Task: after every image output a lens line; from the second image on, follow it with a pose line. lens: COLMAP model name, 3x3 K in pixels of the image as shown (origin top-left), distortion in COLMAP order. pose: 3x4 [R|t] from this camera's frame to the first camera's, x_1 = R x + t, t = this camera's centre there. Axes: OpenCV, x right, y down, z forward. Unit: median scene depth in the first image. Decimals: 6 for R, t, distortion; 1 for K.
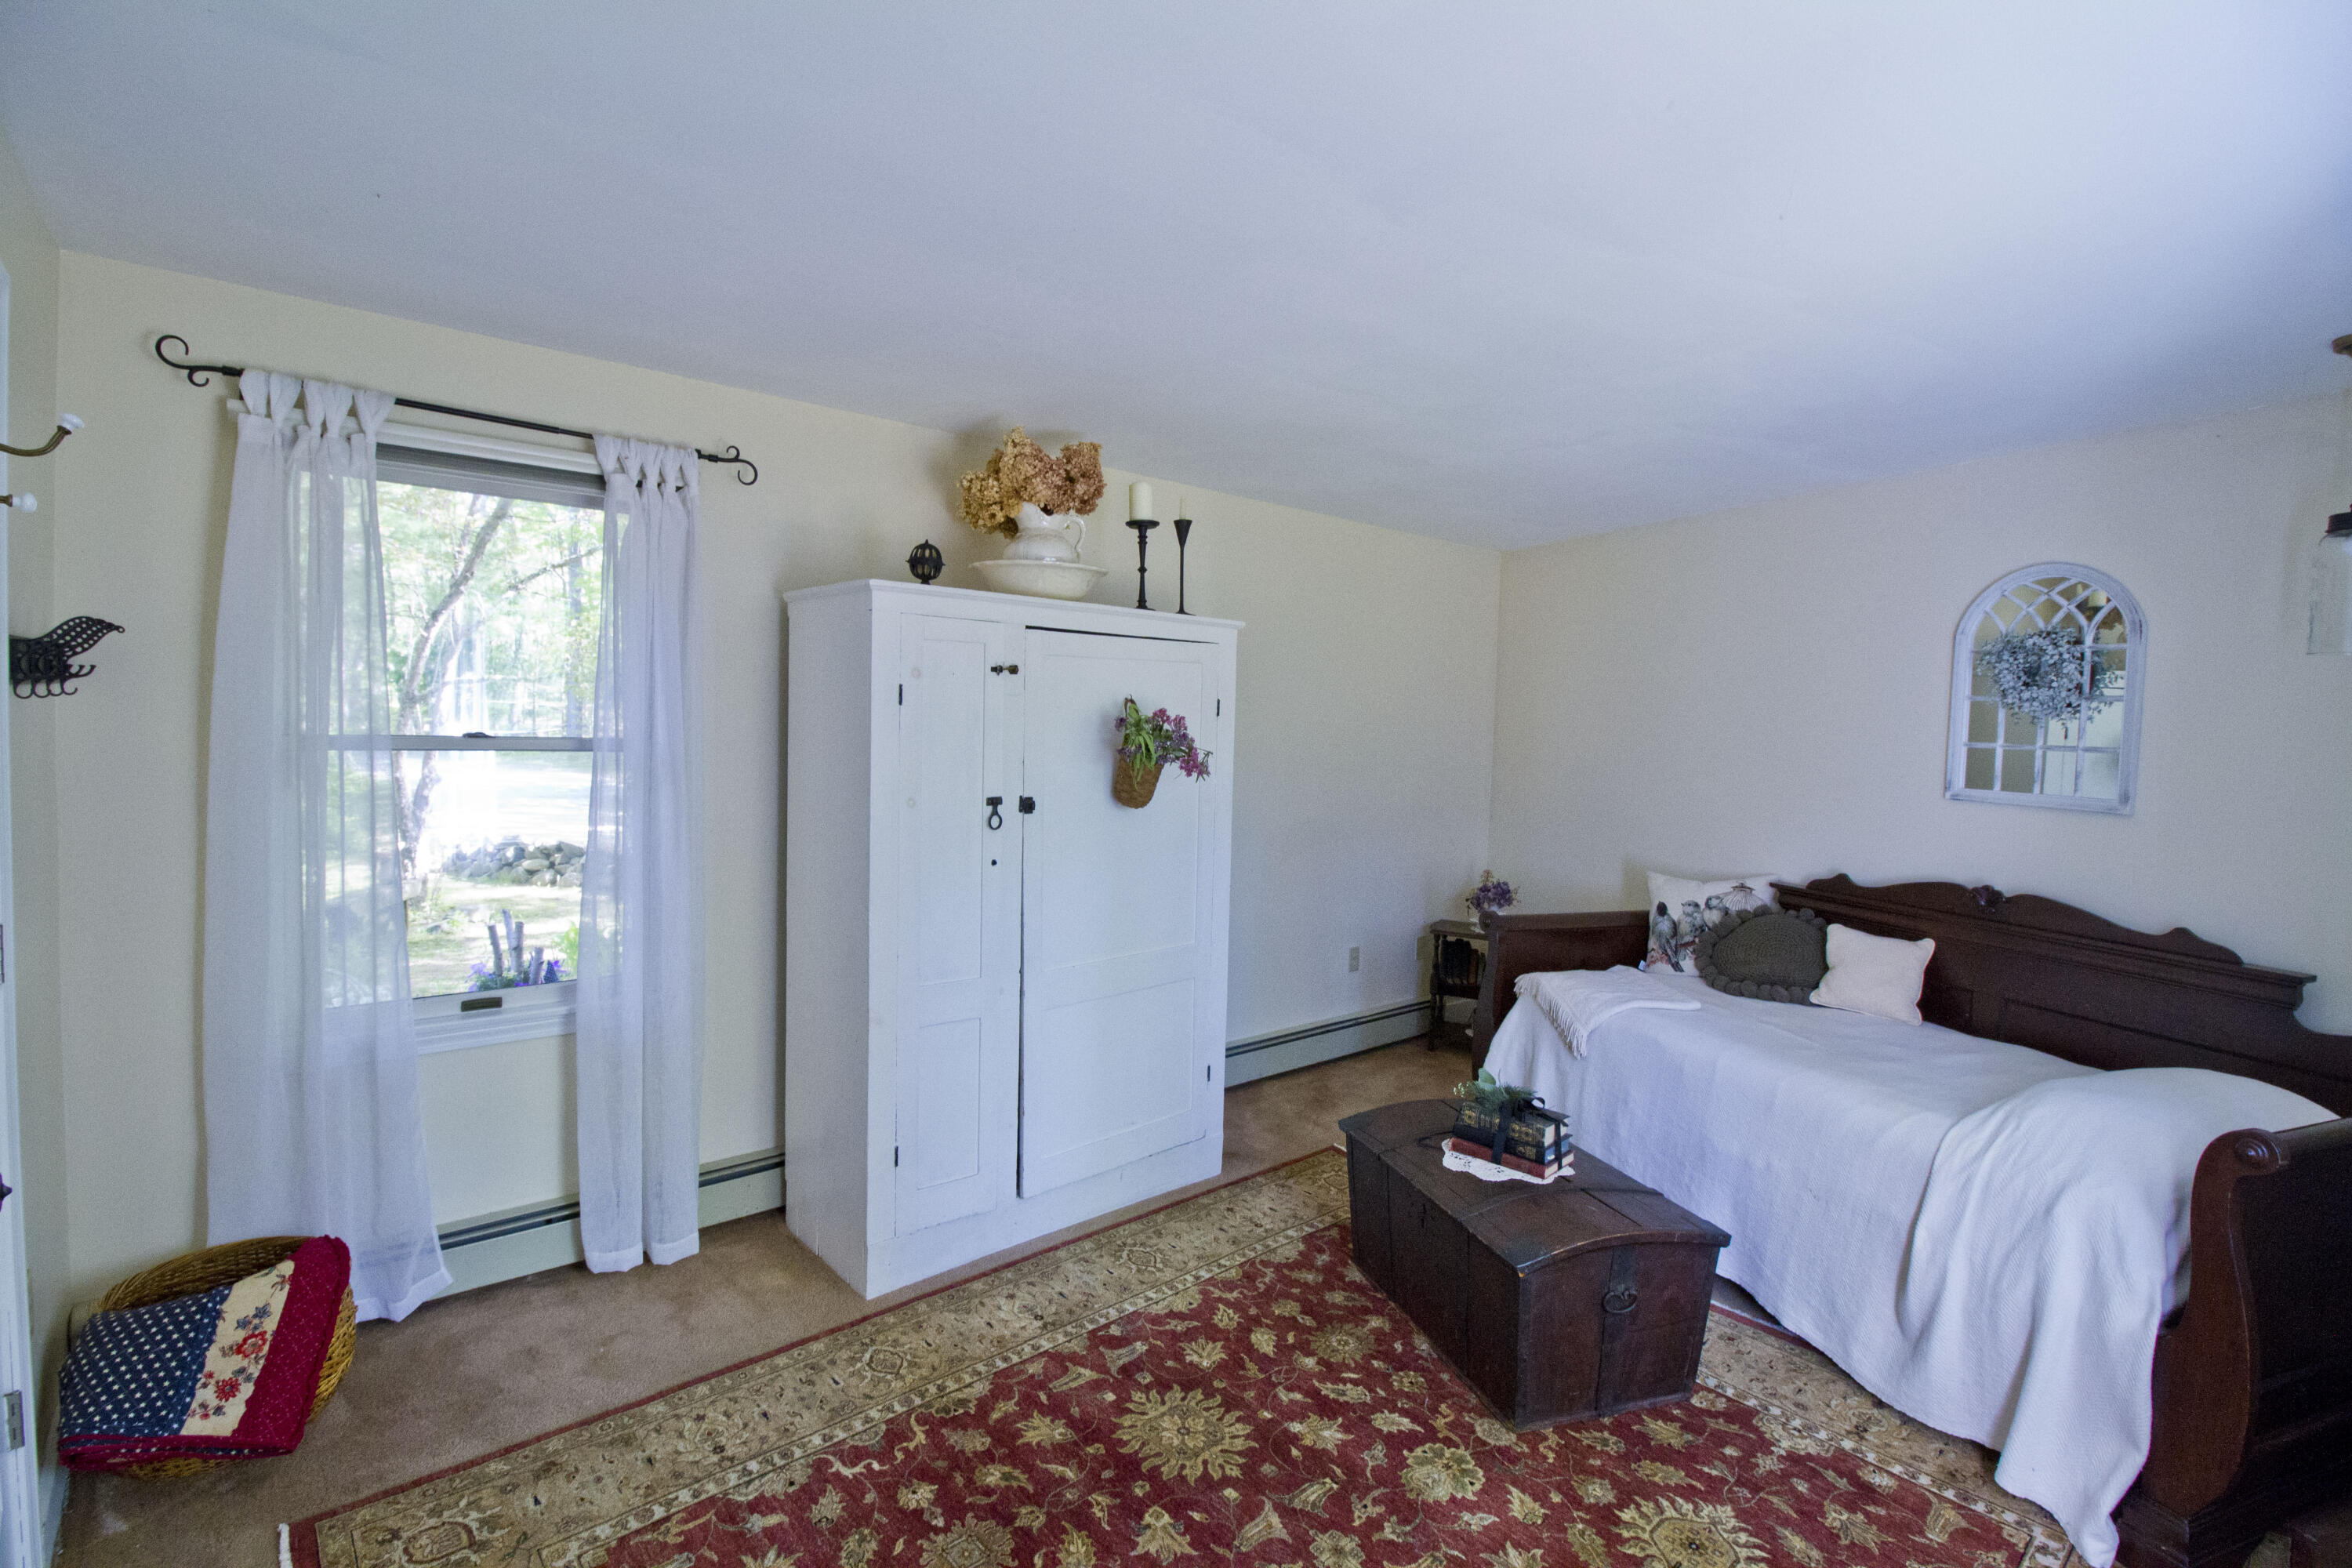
lens RADIAL K [[1088.6, 0, 1162.8], [0, 1088.6, 767.0], [0, 0, 1]] dist [-0.001109, -0.011789]
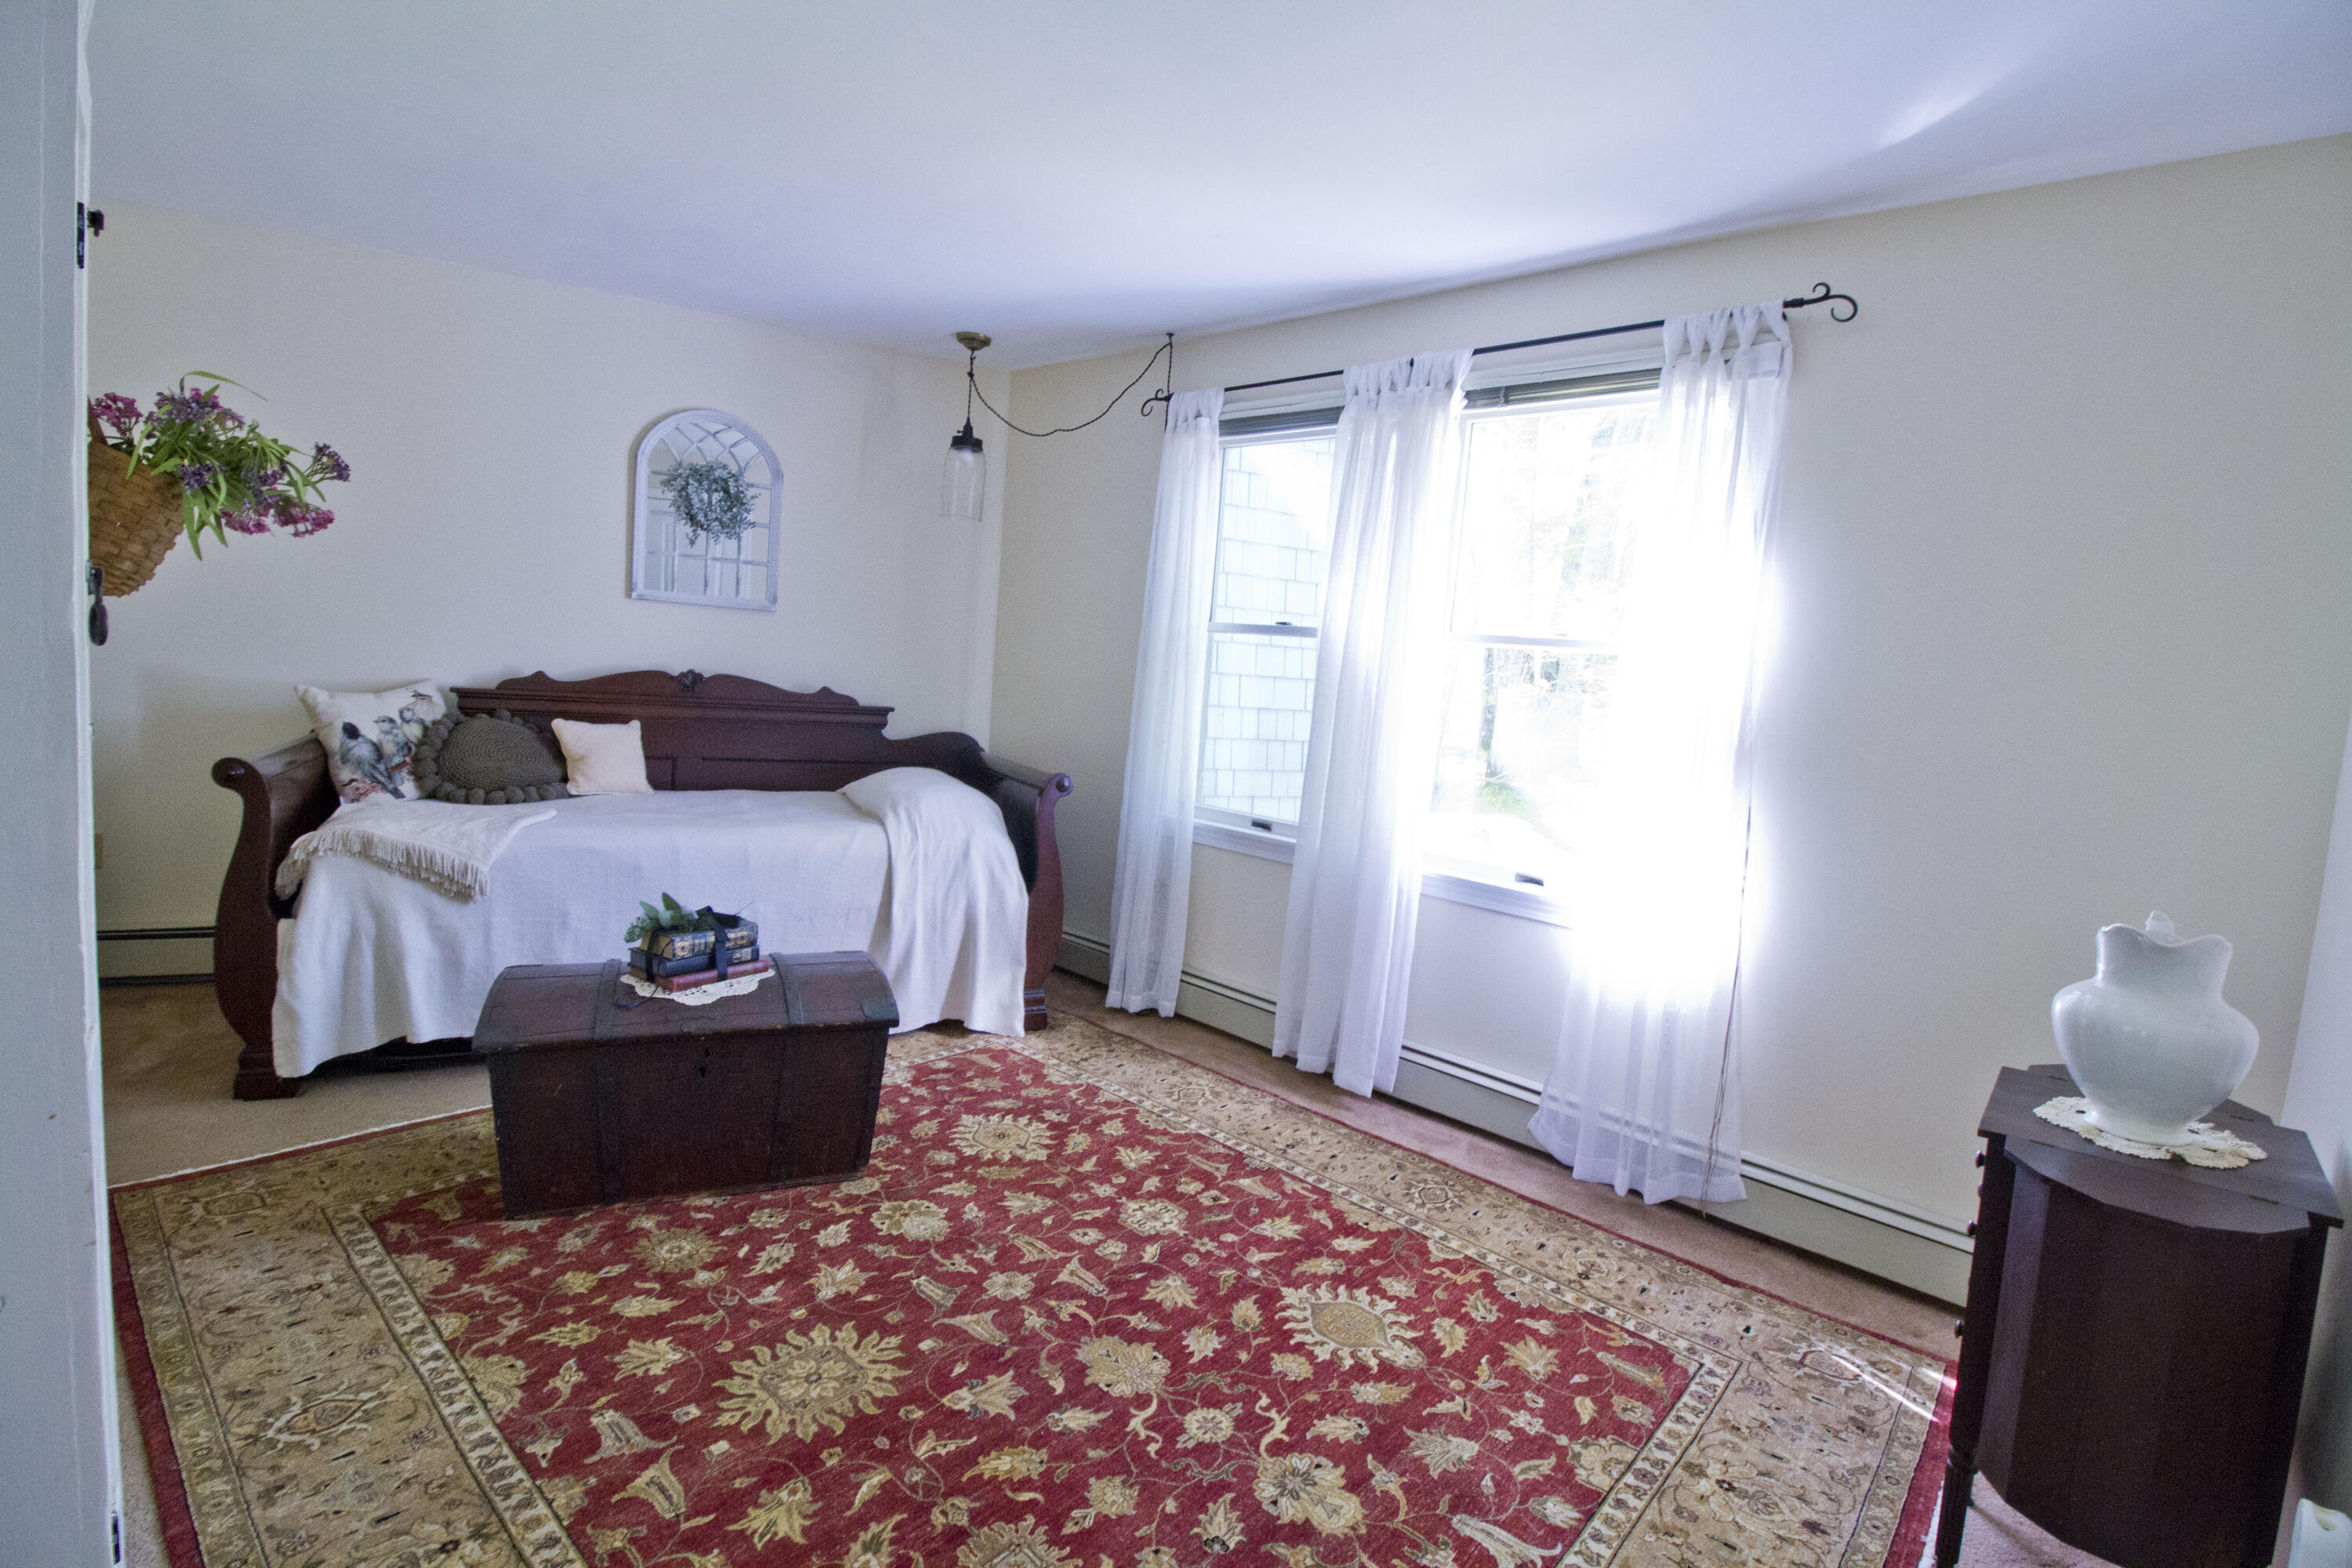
lens RADIAL K [[1088.6, 0, 1163.2], [0, 1088.6, 775.3], [0, 0, 1]] dist [-0.001109, -0.011789]
pose [[-0.121353, -0.144203, 0.982079, -0.648516], [-0.032310, 0.989441, 0.141292, 0.043222], [-0.992083, -0.014584, -0.124731, 0.749009]]
